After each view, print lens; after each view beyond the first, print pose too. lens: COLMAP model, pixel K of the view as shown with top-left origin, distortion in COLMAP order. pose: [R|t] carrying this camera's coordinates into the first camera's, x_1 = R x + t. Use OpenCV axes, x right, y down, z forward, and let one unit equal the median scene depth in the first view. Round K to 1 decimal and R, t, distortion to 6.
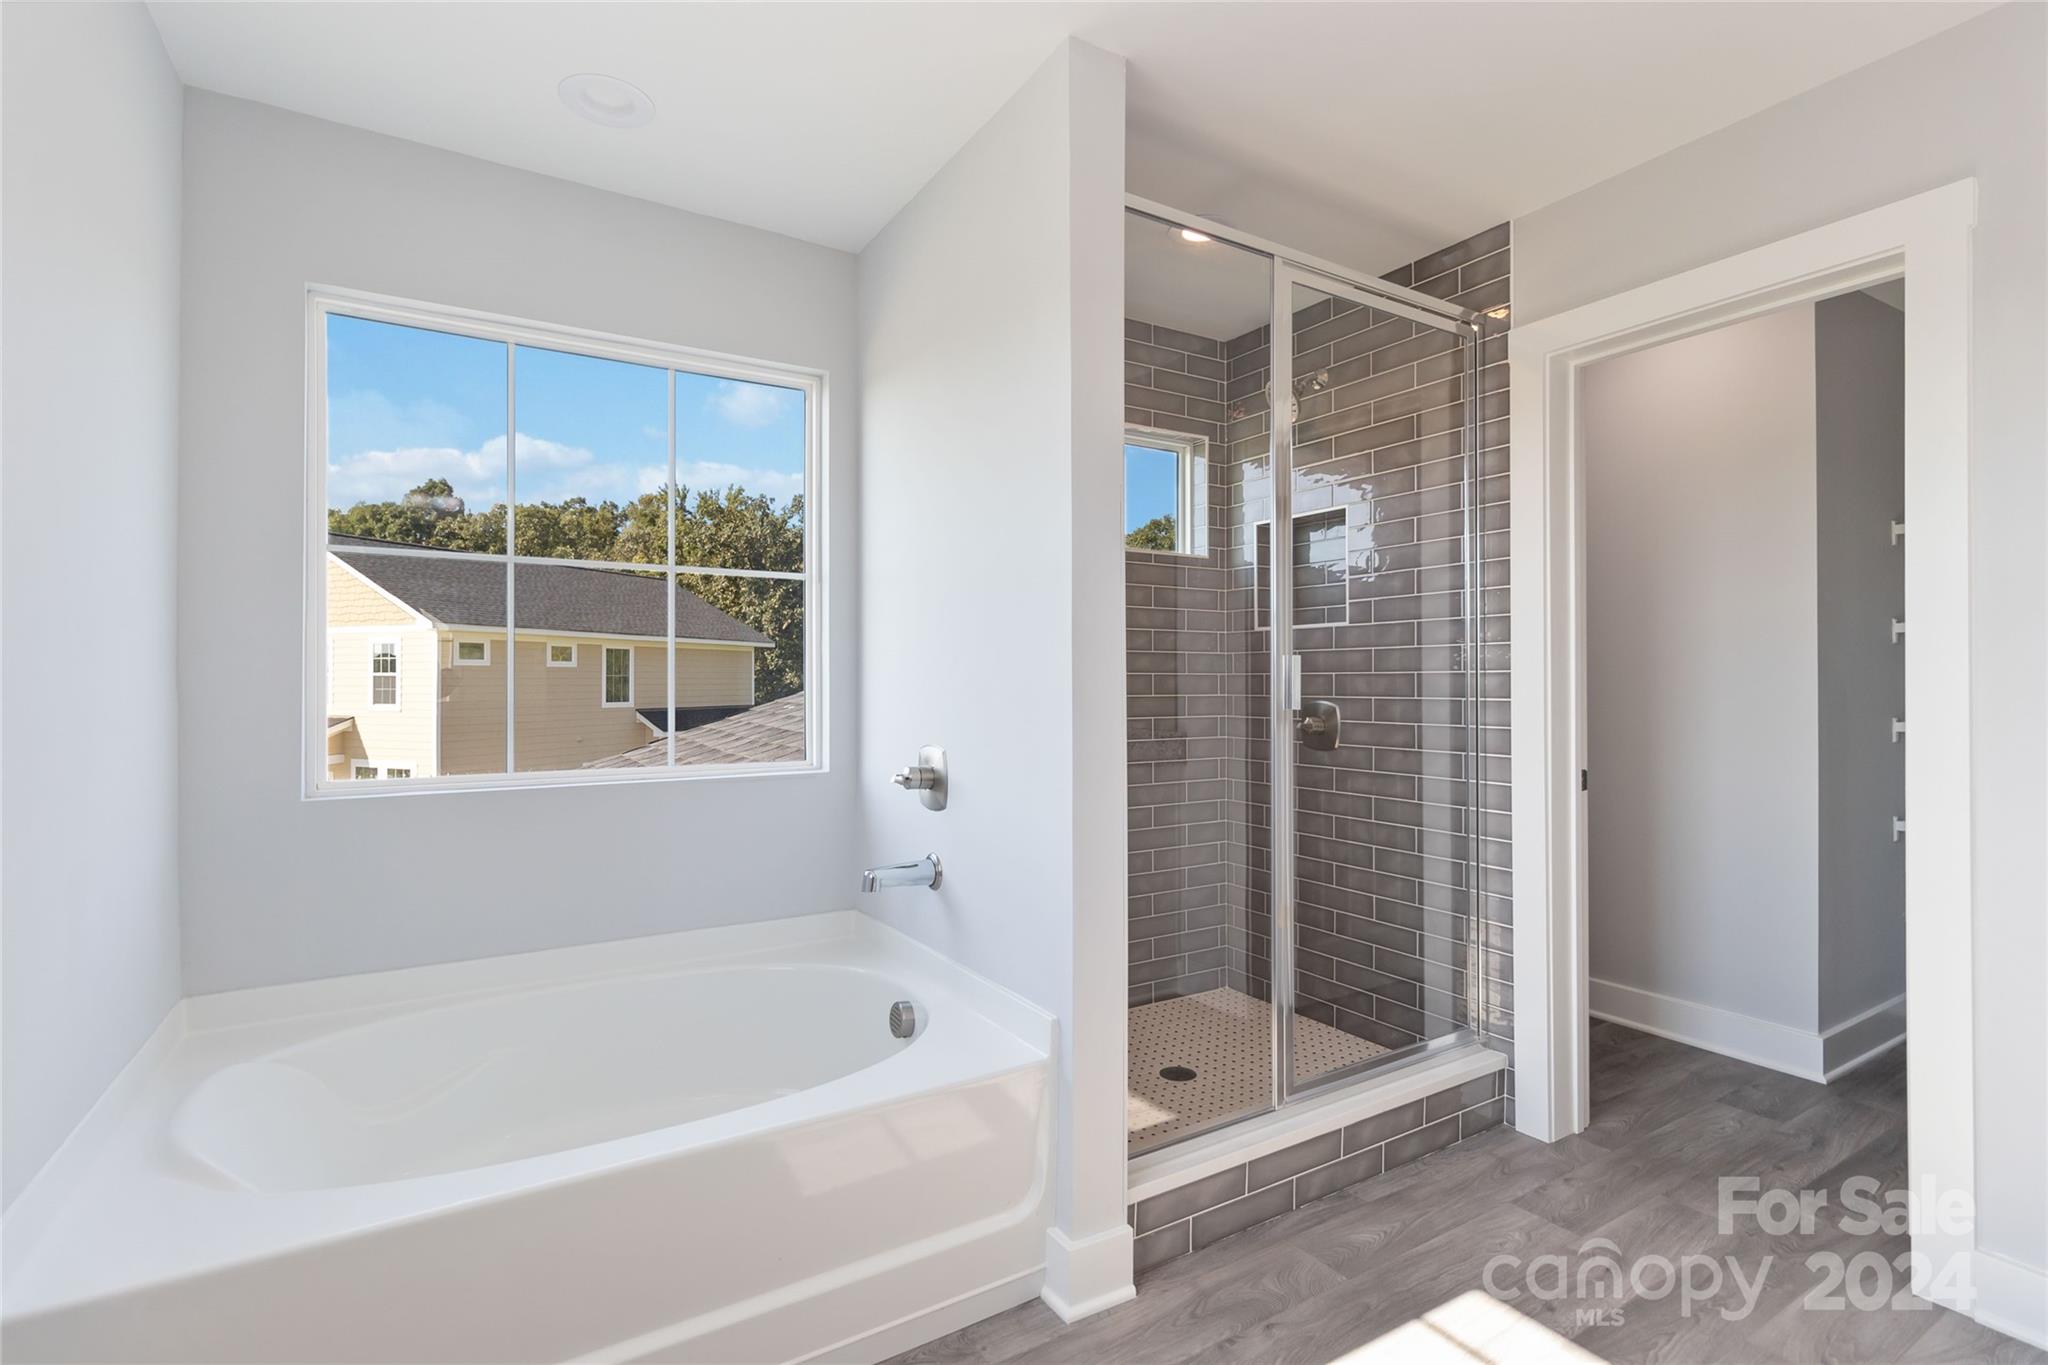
lens RADIAL K [[954.8, 0, 1025.4], [0, 954.8, 677.2], [0, 0, 1]] dist [-0.000823, -0.000010]
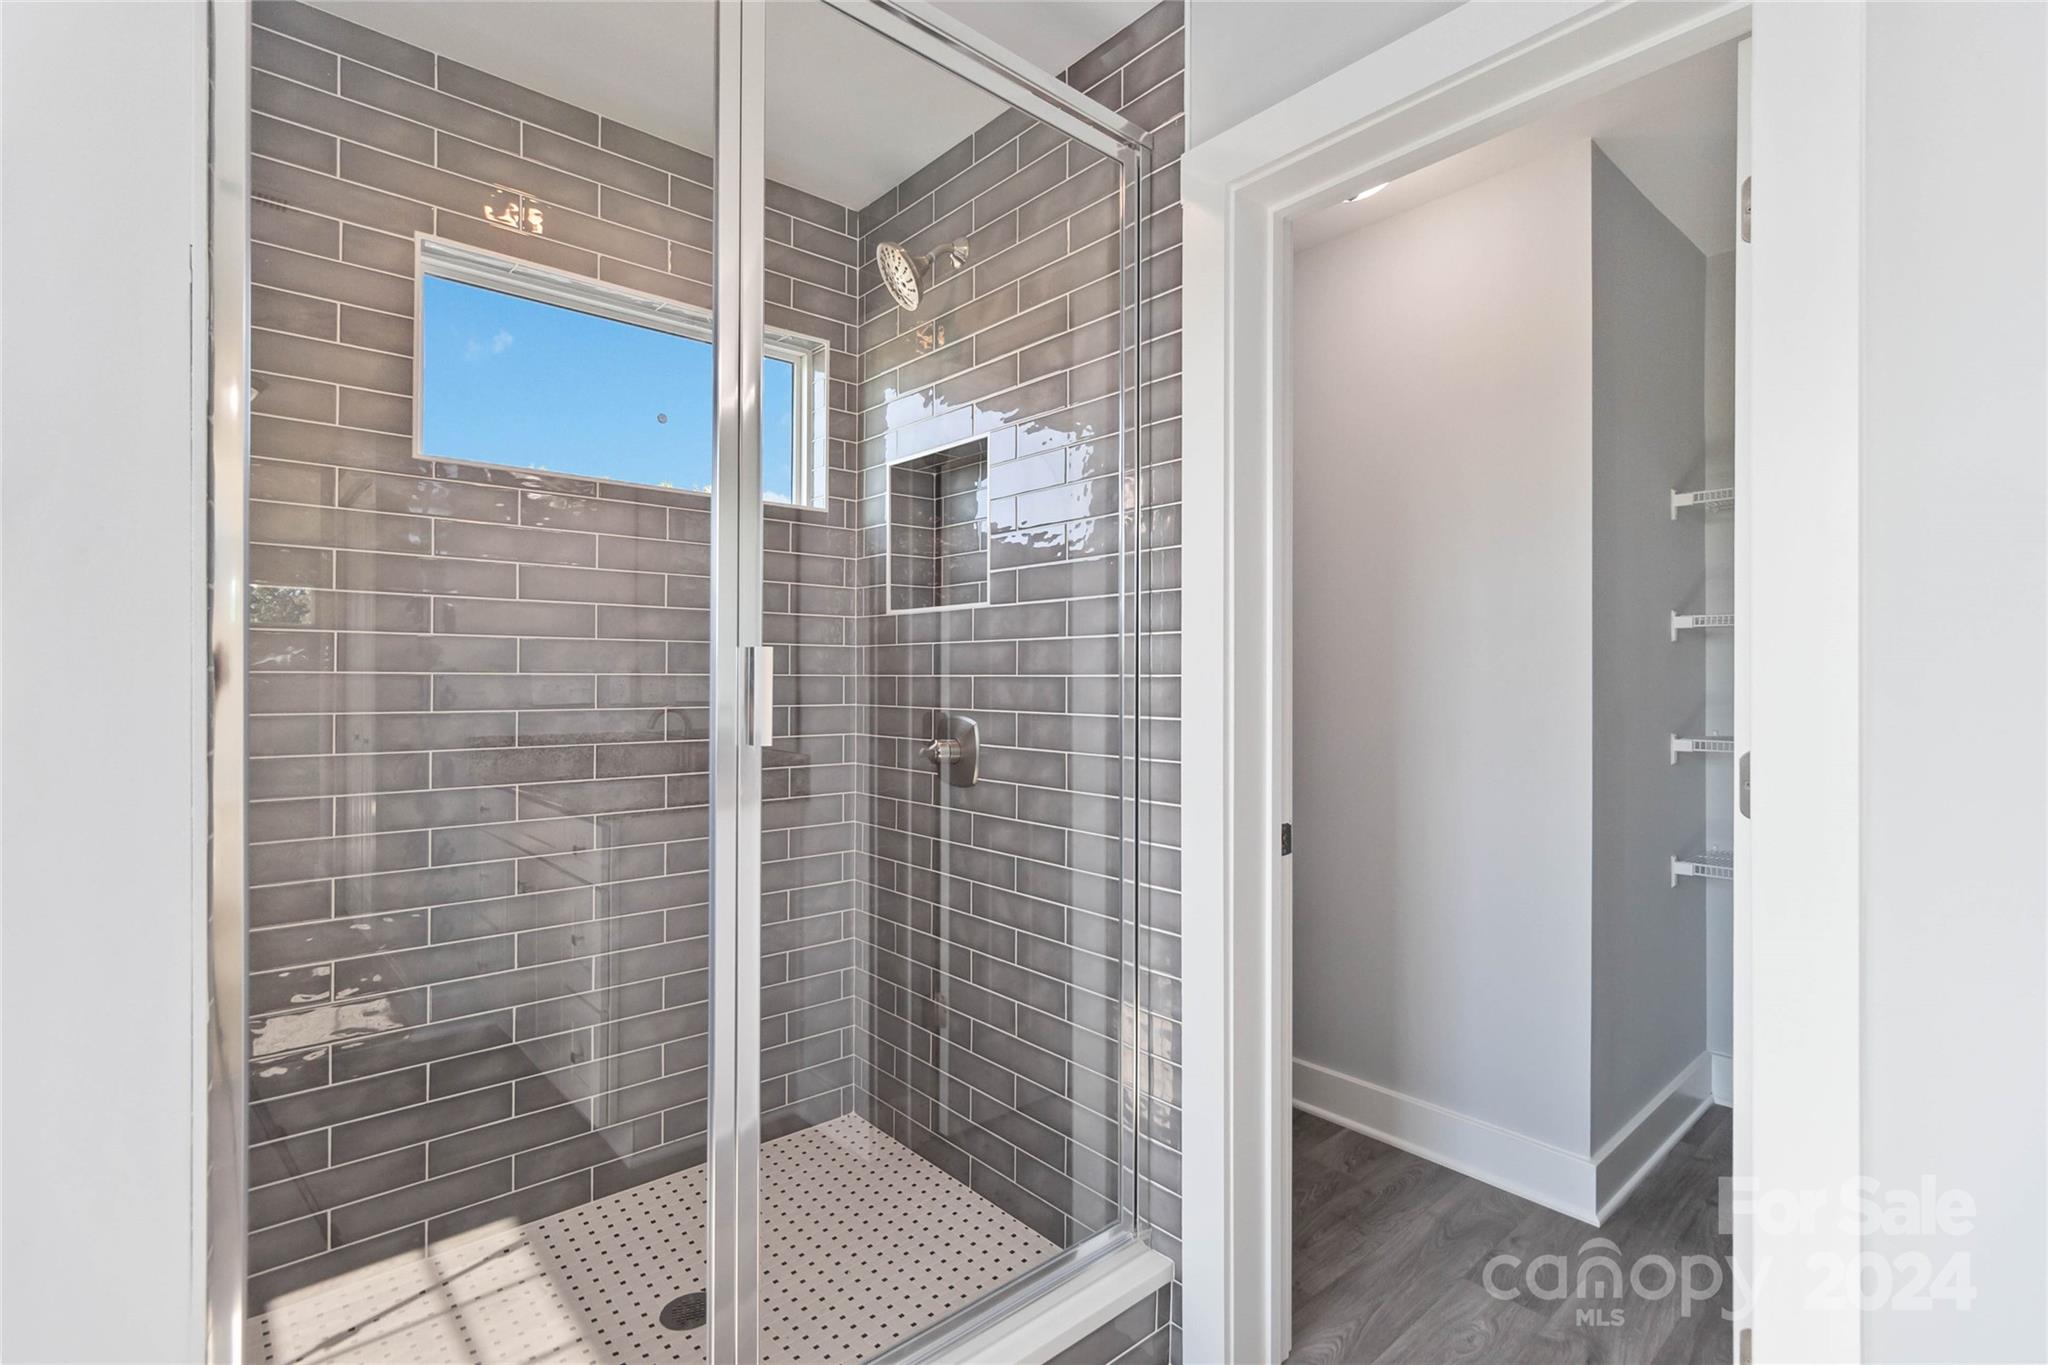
lens RADIAL K [[954.8, 0, 1021.2], [0, 954.8, 677.0], [0, 0, 1]] dist [-0.000823, -0.000010]
pose [[0.986075, 0.004608, 0.166236, 0.260535], [-0.005148, 0.999983, 0.002819, -0.005962], [-0.166220, -0.003636, 0.986082, 0.333141]]
